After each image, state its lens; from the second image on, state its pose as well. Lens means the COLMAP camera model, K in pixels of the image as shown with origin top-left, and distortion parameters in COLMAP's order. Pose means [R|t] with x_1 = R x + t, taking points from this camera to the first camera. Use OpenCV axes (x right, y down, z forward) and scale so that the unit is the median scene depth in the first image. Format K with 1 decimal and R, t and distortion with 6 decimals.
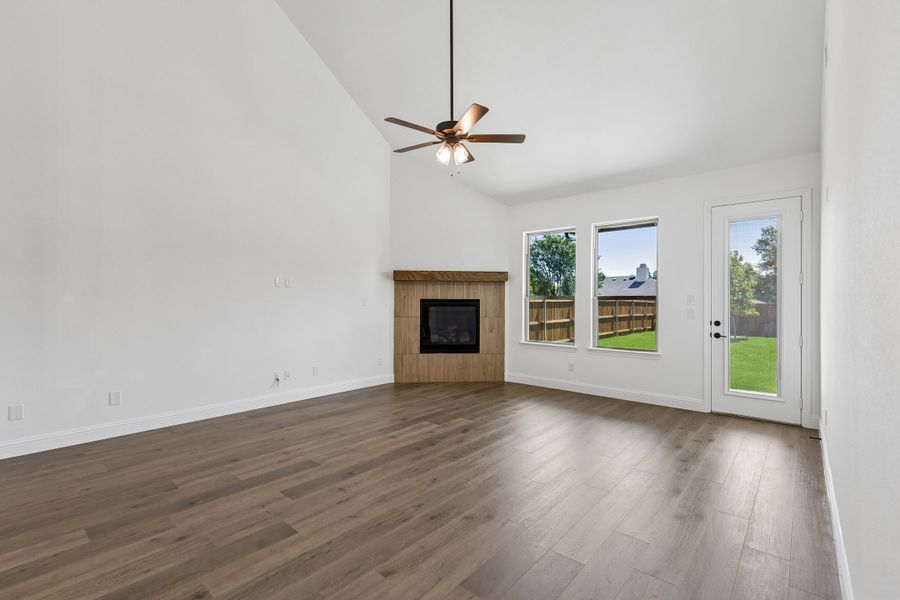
lens RADIAL K [[404.4, 0, 454.6], [0, 404.4, 302.2], [0, 0, 1]] dist [0.014724, -0.001641]
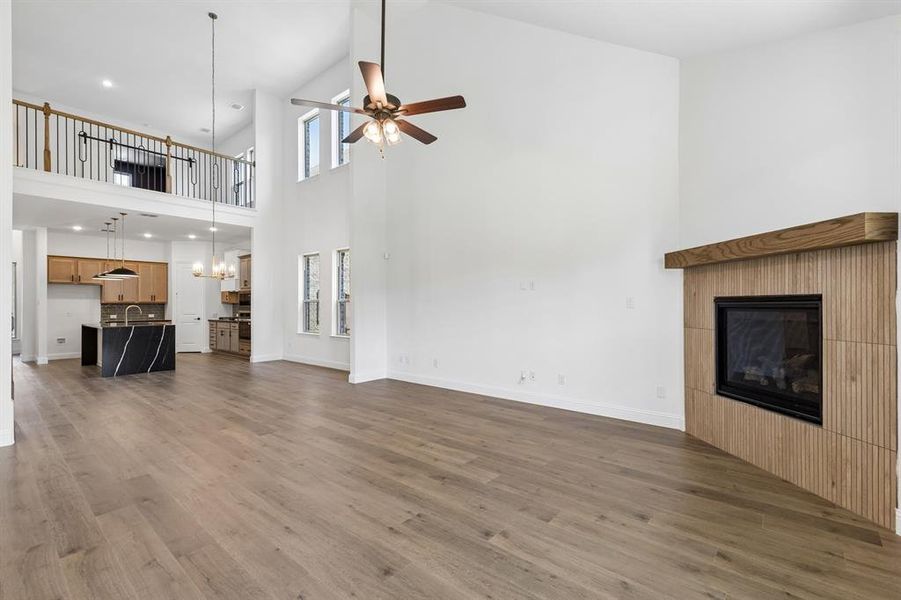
lens RADIAL K [[404.9, 0, 450.4], [0, 404.9, 300.0], [0, 0, 1]] dist [0.014724, -0.001641]
pose [[-0.002999, -0.015347, -0.999878, 0.484740], [0.002320, 0.999879, -0.015354, 0.004125], [0.999993, -0.002366, -0.002963, 0.645447]]
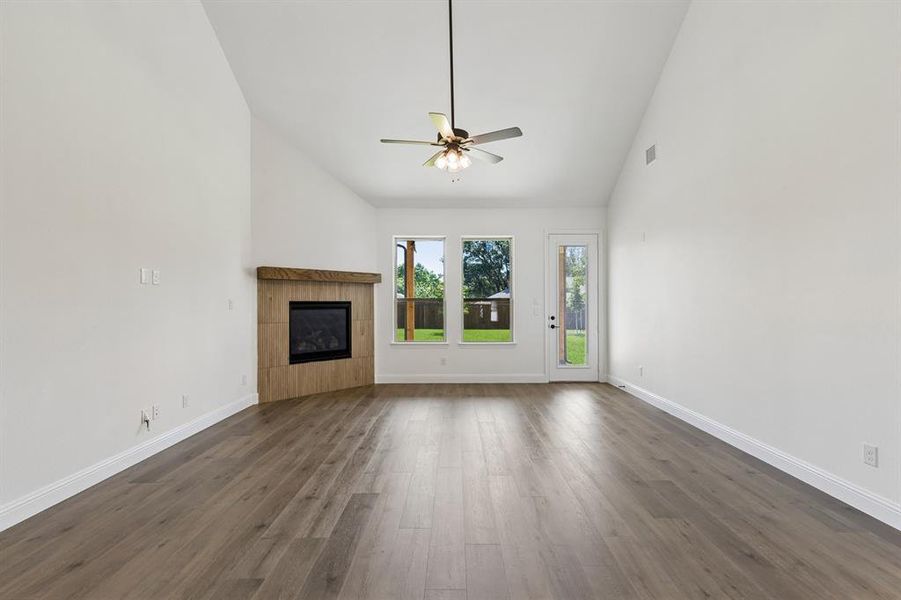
lens RADIAL K [[404.9, 0, 453.7], [0, 404.9, 300.9], [0, 0, 1]] dist [0.014724, -0.001641]
pose [[0.758833, -0.001828, 0.651283, -0.386985], [0.007241, 0.999958, -0.005629, -0.001281], [-0.651246, 0.008987, 0.758814, 0.119365]]
